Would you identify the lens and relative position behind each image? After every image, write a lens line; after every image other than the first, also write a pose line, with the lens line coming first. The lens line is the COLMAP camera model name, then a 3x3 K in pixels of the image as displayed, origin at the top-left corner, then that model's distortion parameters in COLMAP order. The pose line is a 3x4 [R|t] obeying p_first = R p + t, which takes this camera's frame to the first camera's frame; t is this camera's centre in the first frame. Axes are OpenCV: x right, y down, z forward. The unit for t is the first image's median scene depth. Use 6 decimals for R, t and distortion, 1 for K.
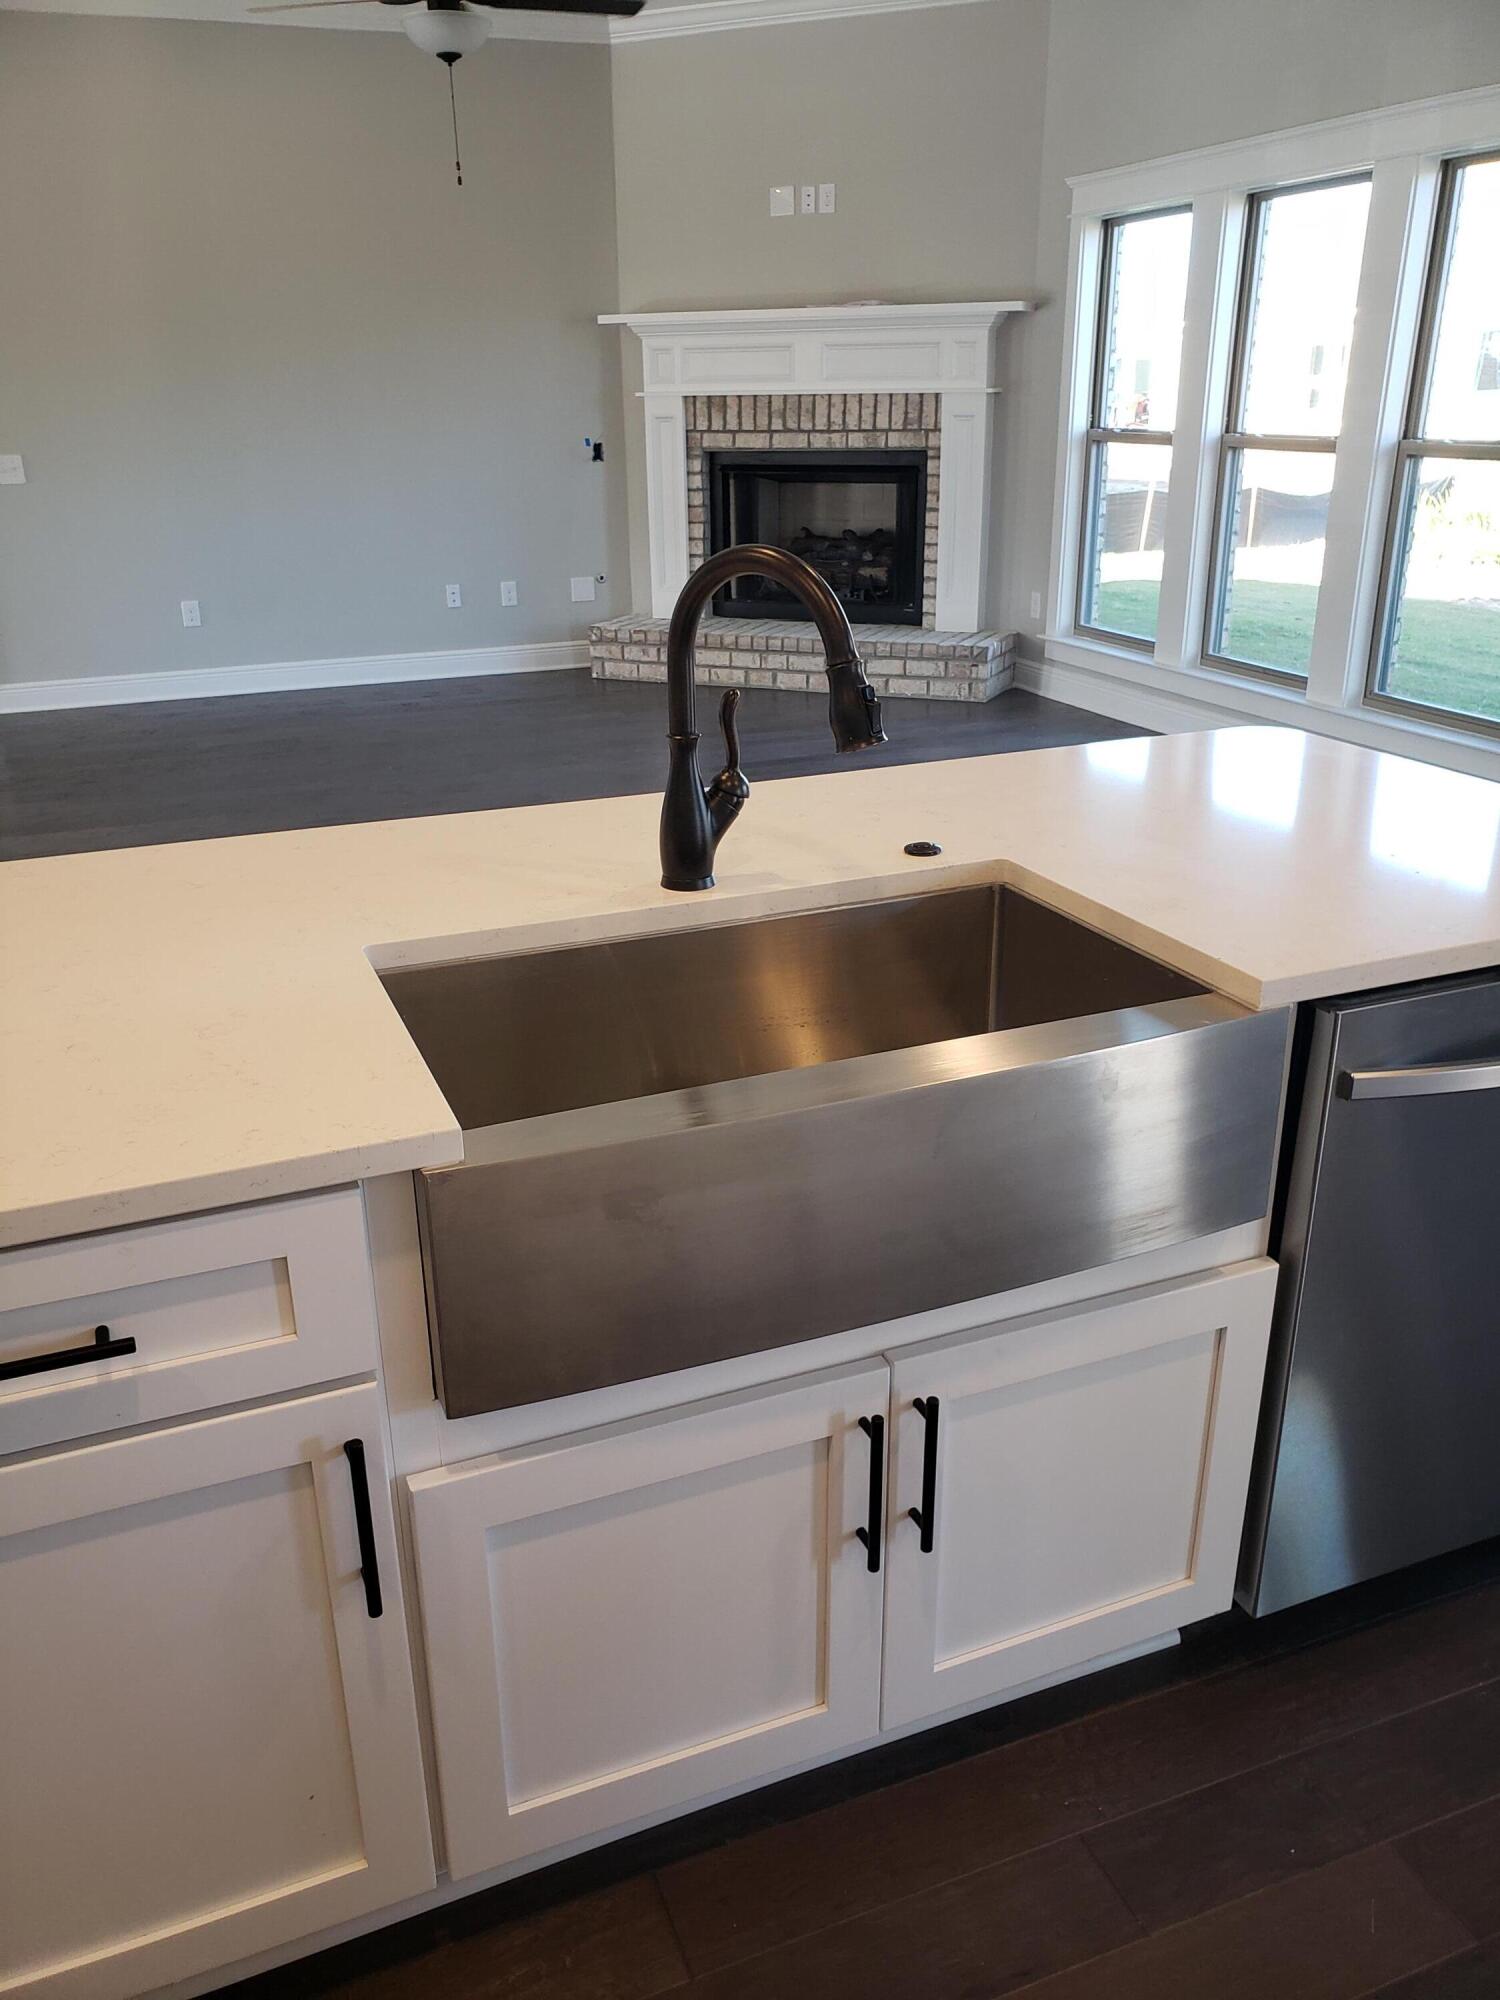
lens RADIAL K [[1552.7, 0, 755.7], [0, 1552.7, 987.3], [0, 0, 1]] dist [-0.026931, -0.004914]
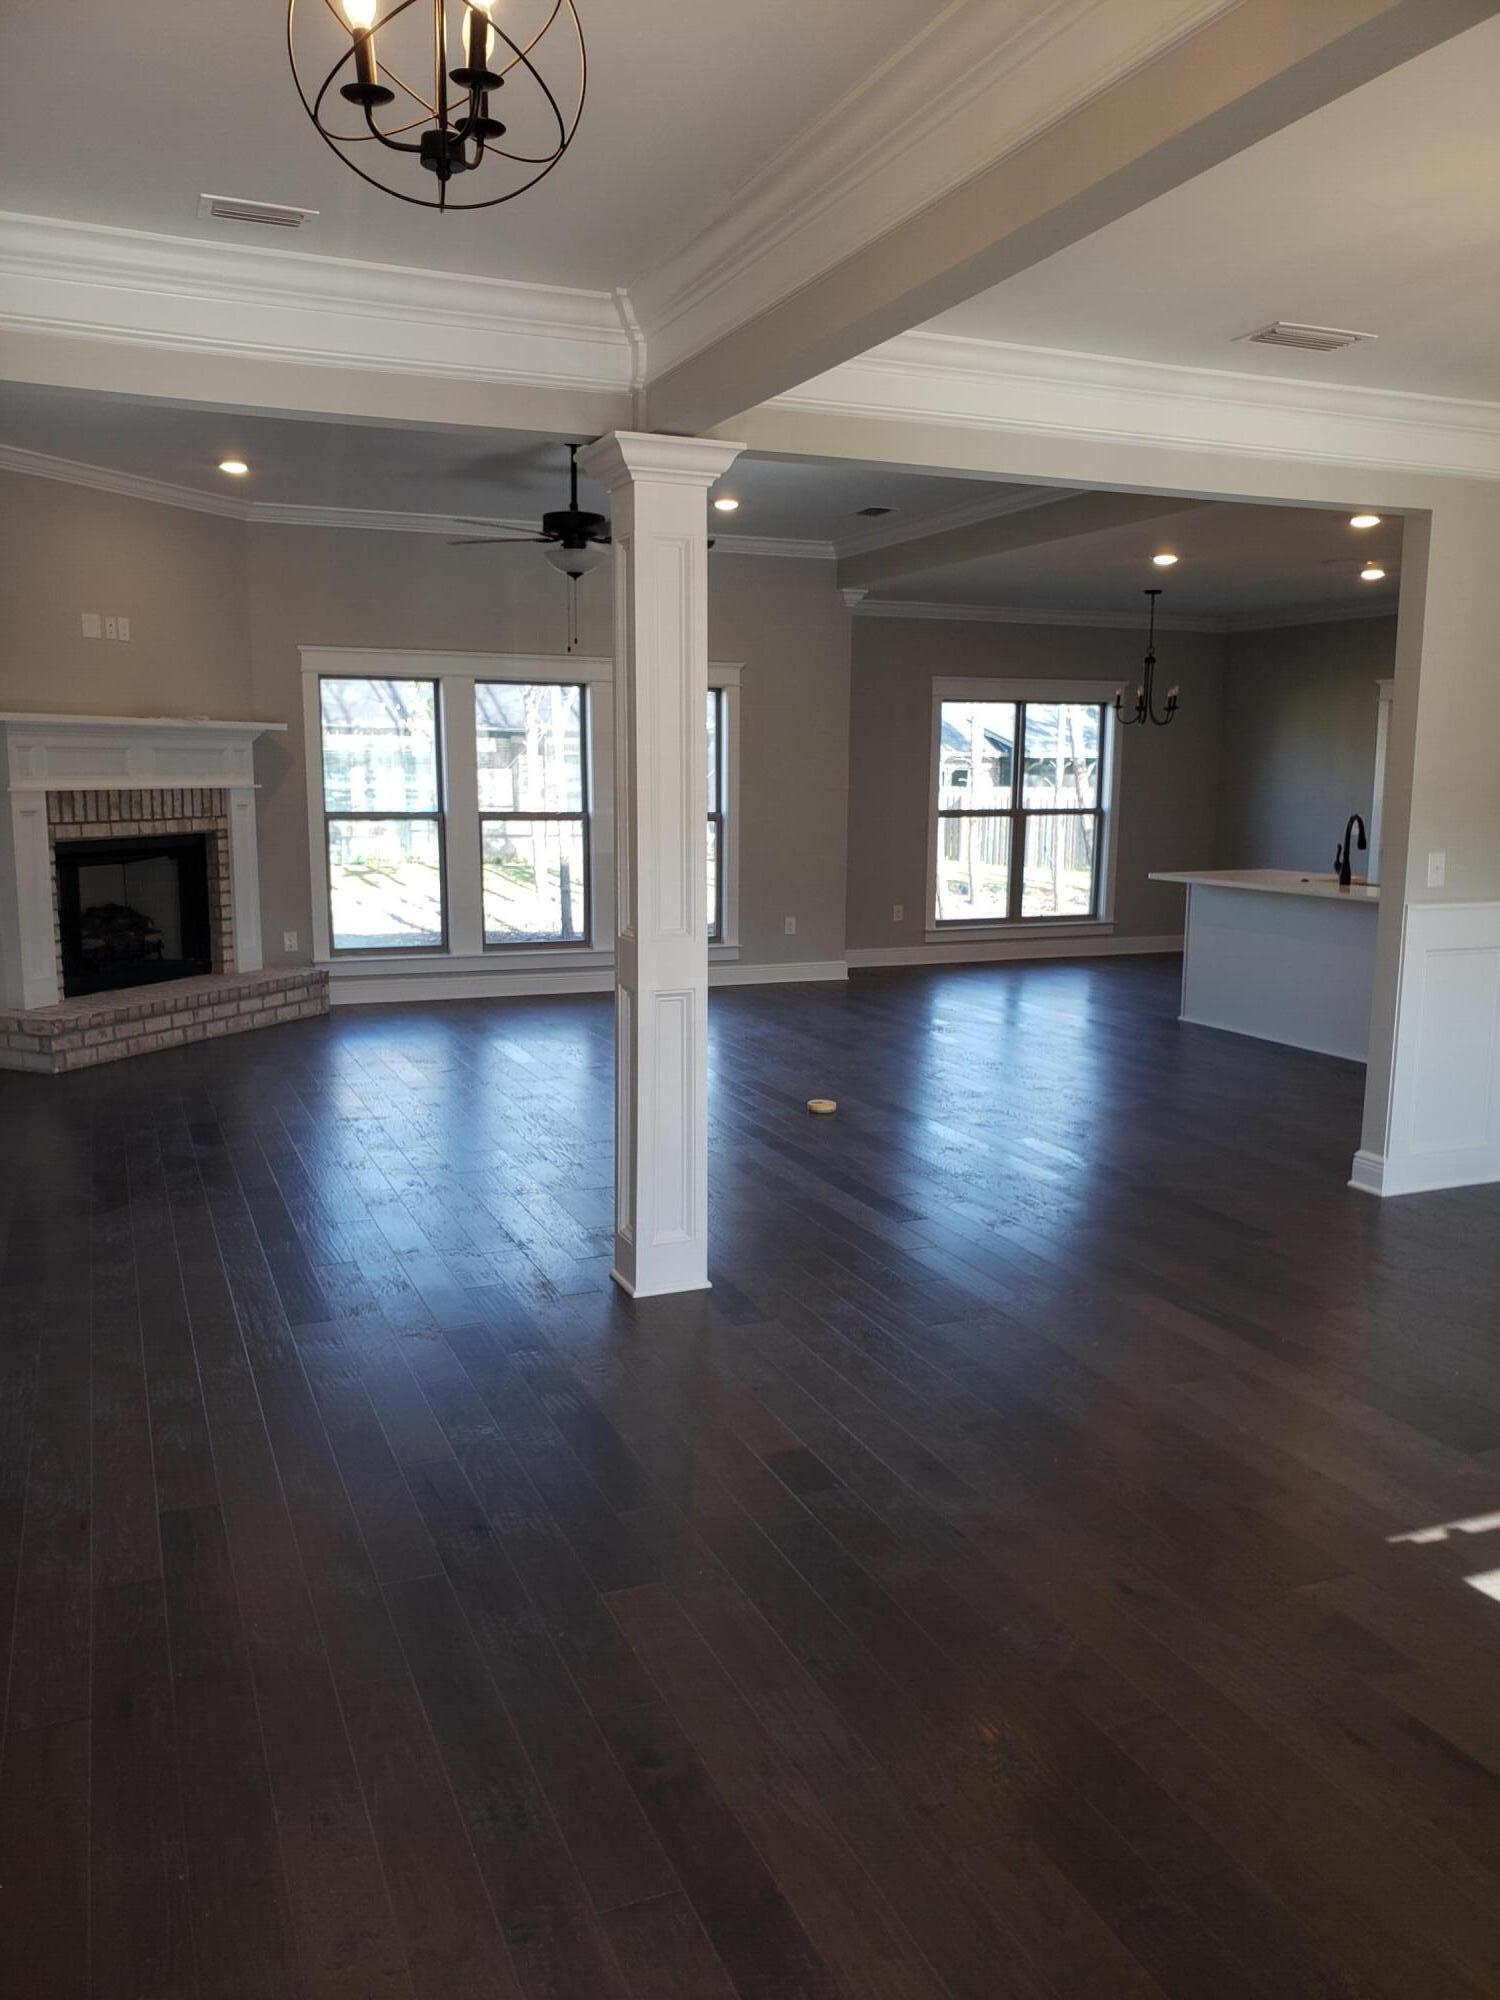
lens RADIAL K [[1552.7, 0, 752.1], [0, 1552.7, 1007.6], [0, 0, 1]] dist [-0.026931, -0.004914]
pose [[-0.017567, -0.138211, 0.990247, -1.106067], [0.355631, 0.924769, 0.135381, -0.226326], [-0.934461, 0.354541, 0.032907, 0.592187]]
